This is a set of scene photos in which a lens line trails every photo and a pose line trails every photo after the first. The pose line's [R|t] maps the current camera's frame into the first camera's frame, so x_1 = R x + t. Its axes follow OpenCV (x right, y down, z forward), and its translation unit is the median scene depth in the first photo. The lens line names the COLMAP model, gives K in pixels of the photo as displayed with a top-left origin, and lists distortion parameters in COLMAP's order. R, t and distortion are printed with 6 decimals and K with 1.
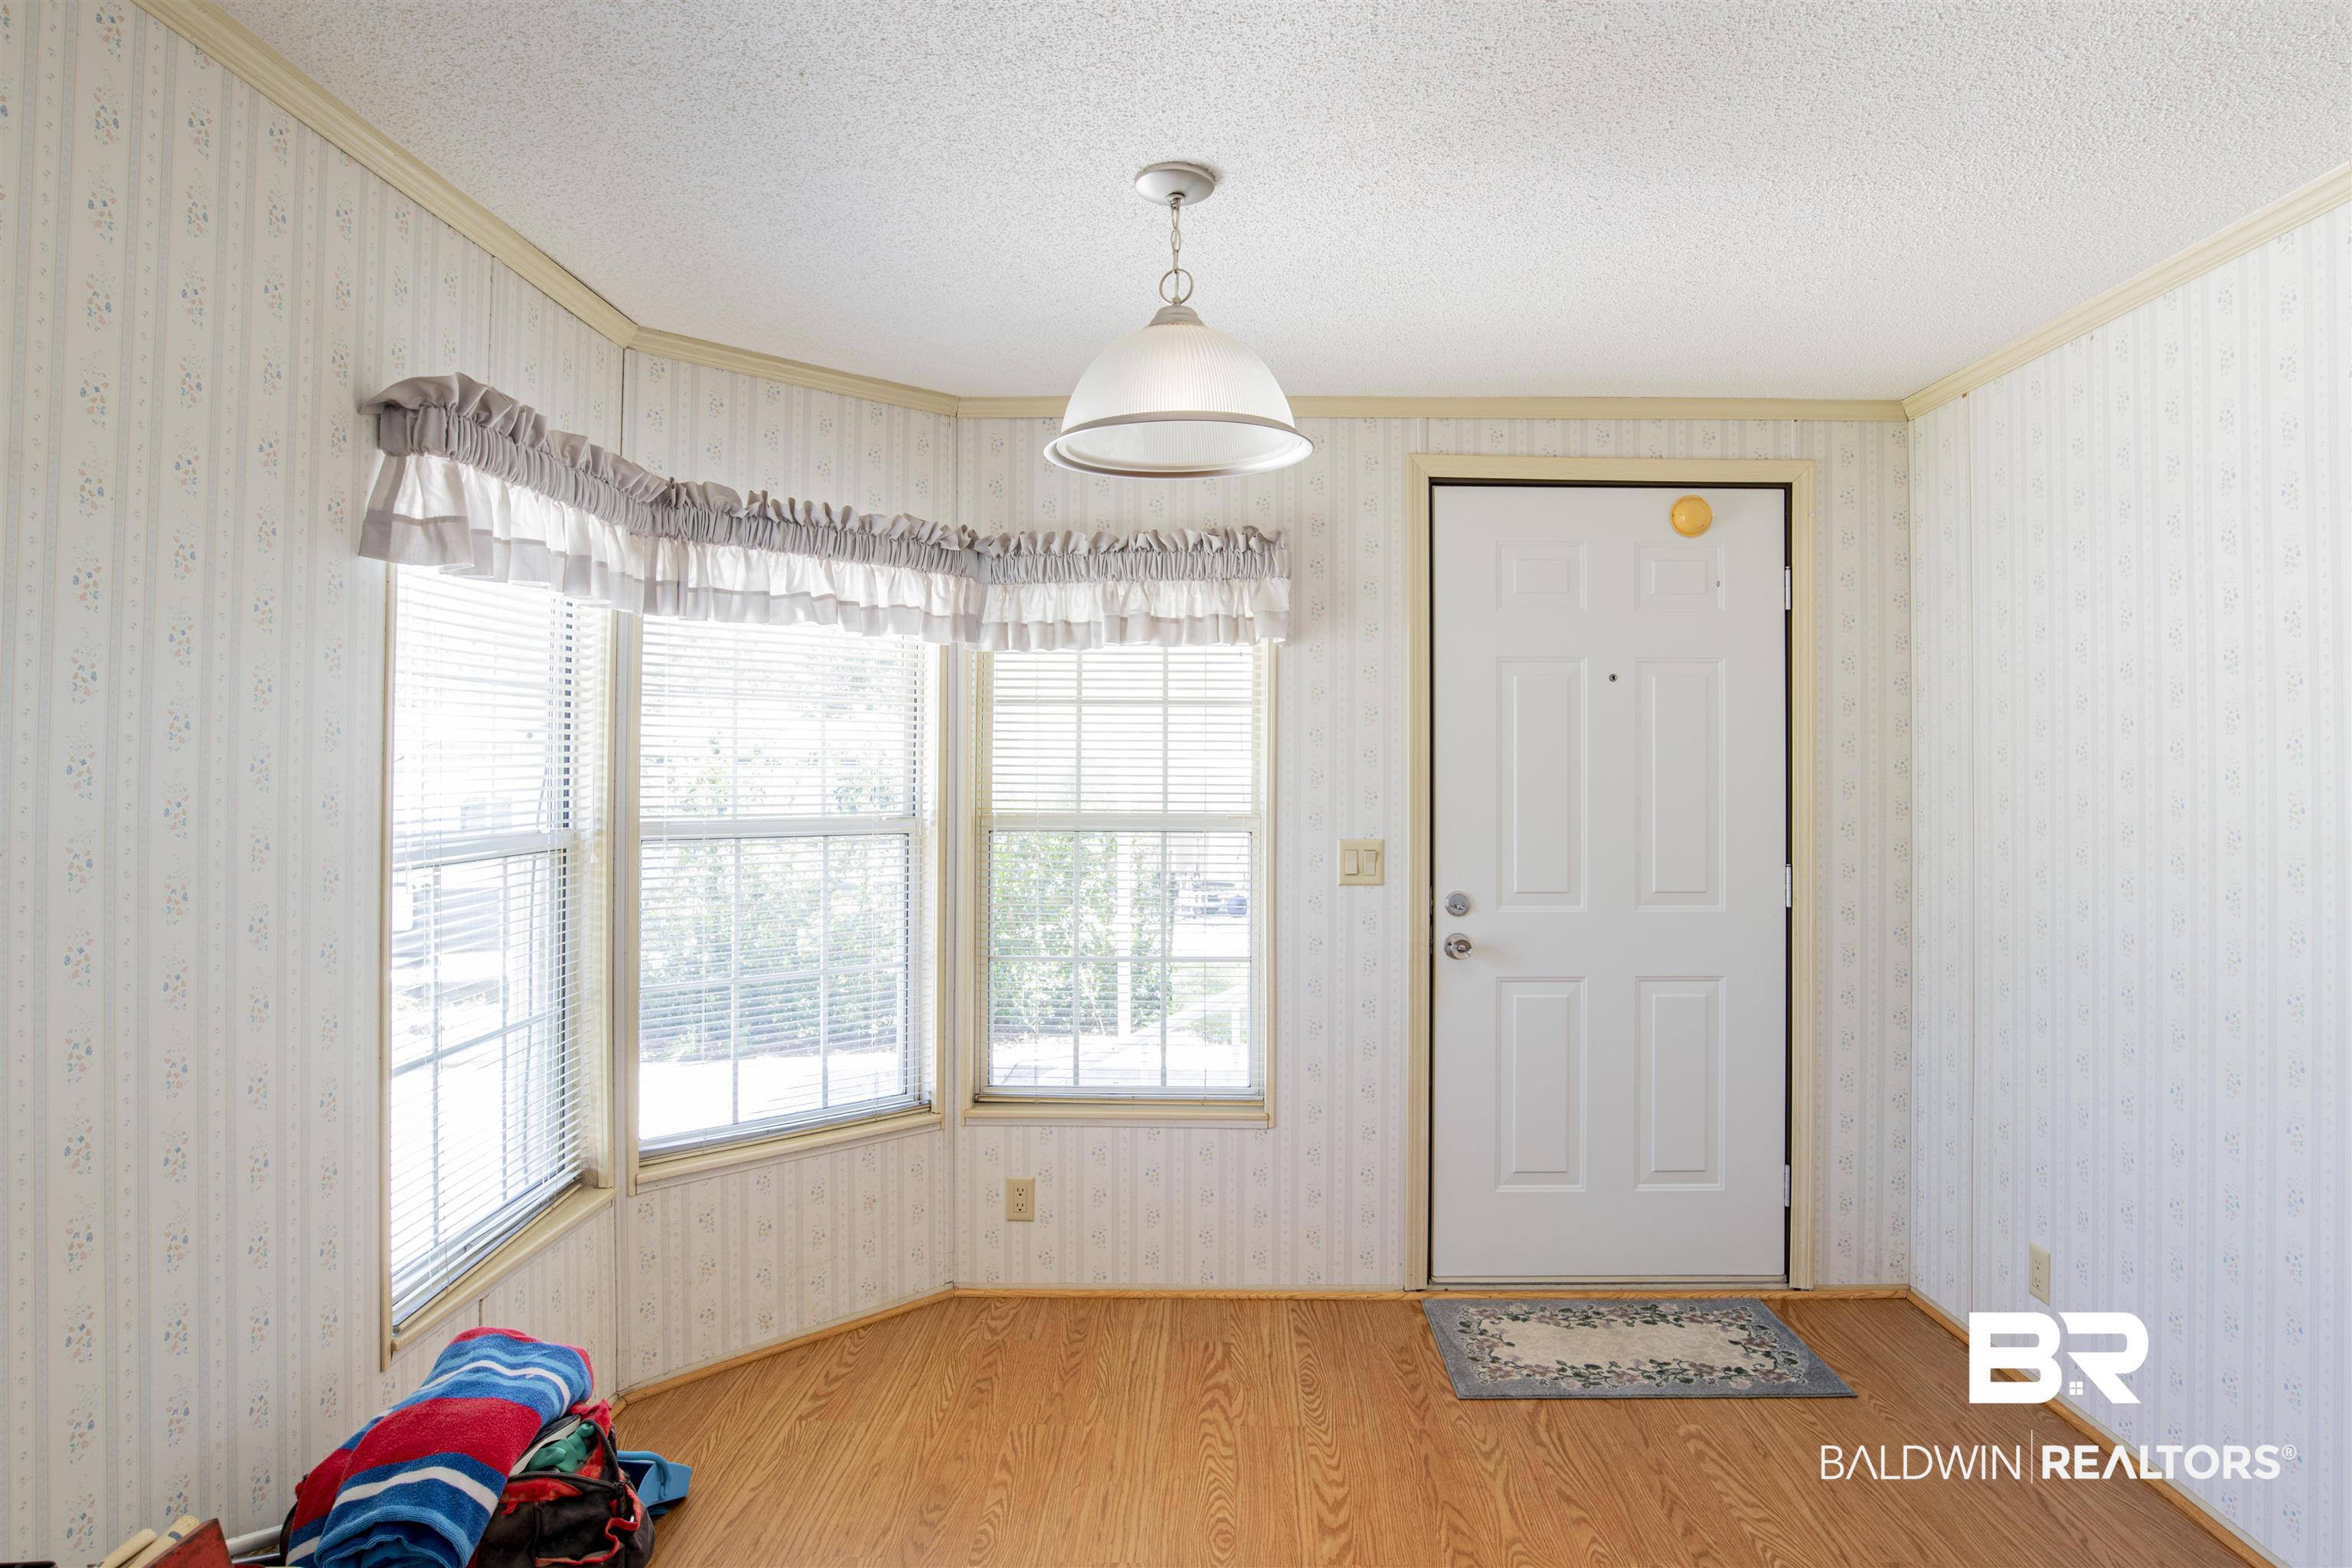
lens RADIAL K [[1435.3, 0, 1178.6], [0, 1435.3, 778.1], [0, 0, 1]] dist [-0.017694, 0.005598]
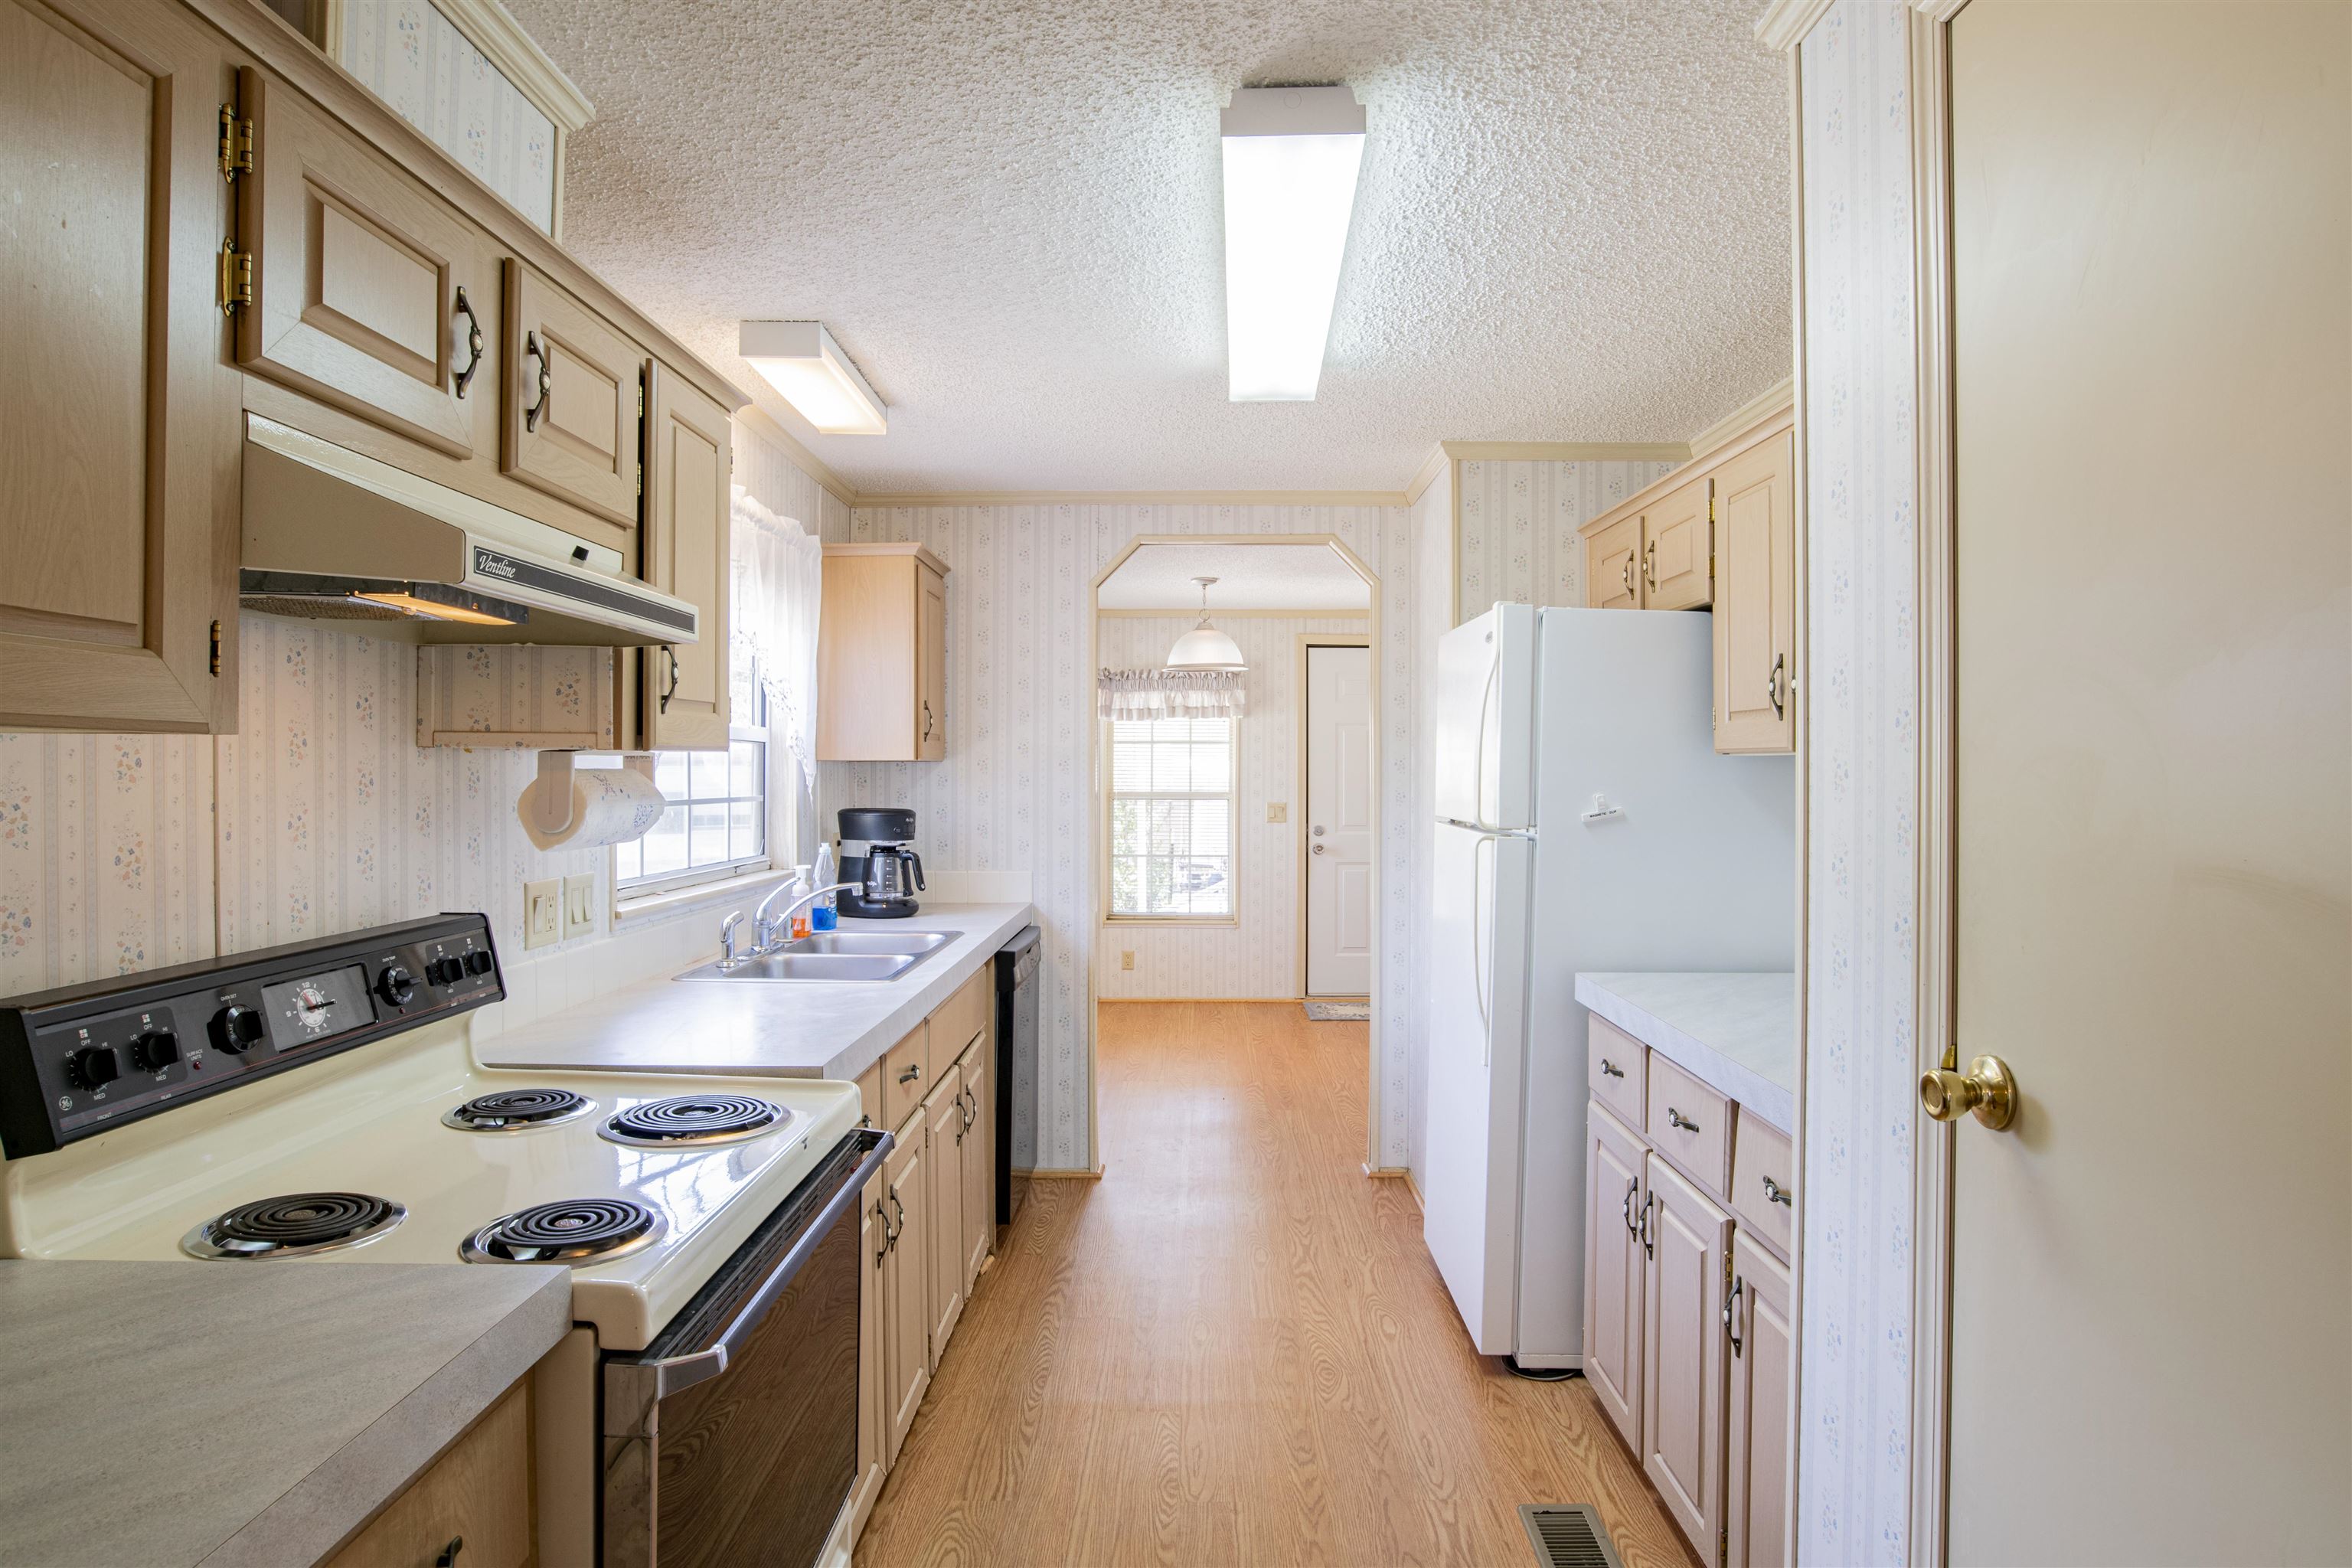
lens RADIAL K [[1435.3, 0, 1174.8], [0, 1435.3, 779.1], [0, 0, 1]] dist [-0.017694, 0.005598]
pose [[0.999897, -0.000445, 0.014316, -0.068754], [0.000447, 1.000000, -0.000101, 0.005226], [-0.014316, 0.000107, 0.999898, -1.302283]]
